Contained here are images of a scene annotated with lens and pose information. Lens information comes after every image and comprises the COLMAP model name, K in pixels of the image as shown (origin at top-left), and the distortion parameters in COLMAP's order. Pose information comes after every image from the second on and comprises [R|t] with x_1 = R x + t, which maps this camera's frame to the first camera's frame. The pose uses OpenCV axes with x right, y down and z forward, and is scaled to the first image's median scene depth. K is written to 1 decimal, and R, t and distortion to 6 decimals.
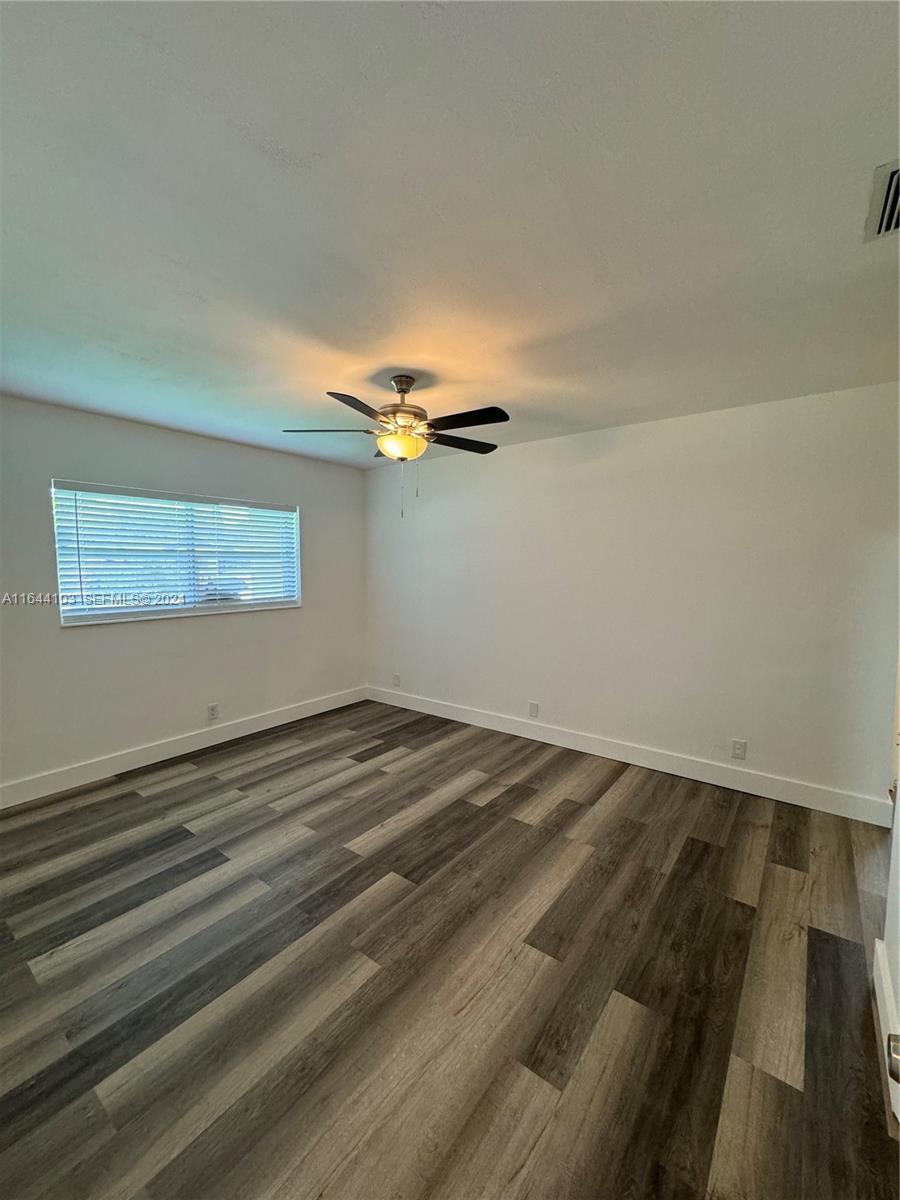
lens RADIAL K [[479.4, 0, 452.1], [0, 479.4, 601.1], [0, 0, 1]] dist [-0.002217, 0.000171]
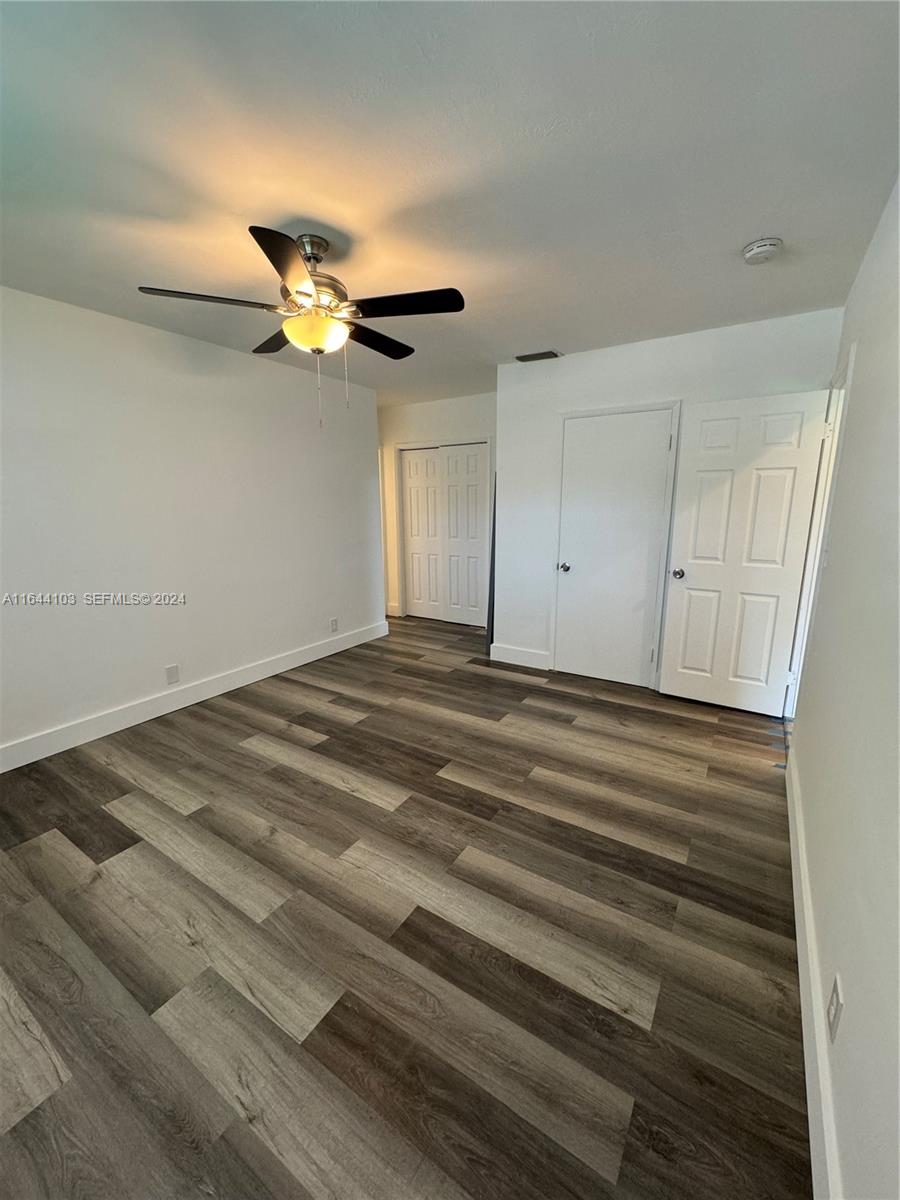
lens RADIAL K [[479.4, 0, 452.1], [0, 479.4, 601.1], [0, 0, 1]] dist [-0.002217, 0.000171]
pose [[-0.078438, -0.207098, 0.975171, -0.924075], [0.083849, 0.973348, 0.213456, -0.042468], [-0.993387, 0.098510, -0.058982, 0.819256]]
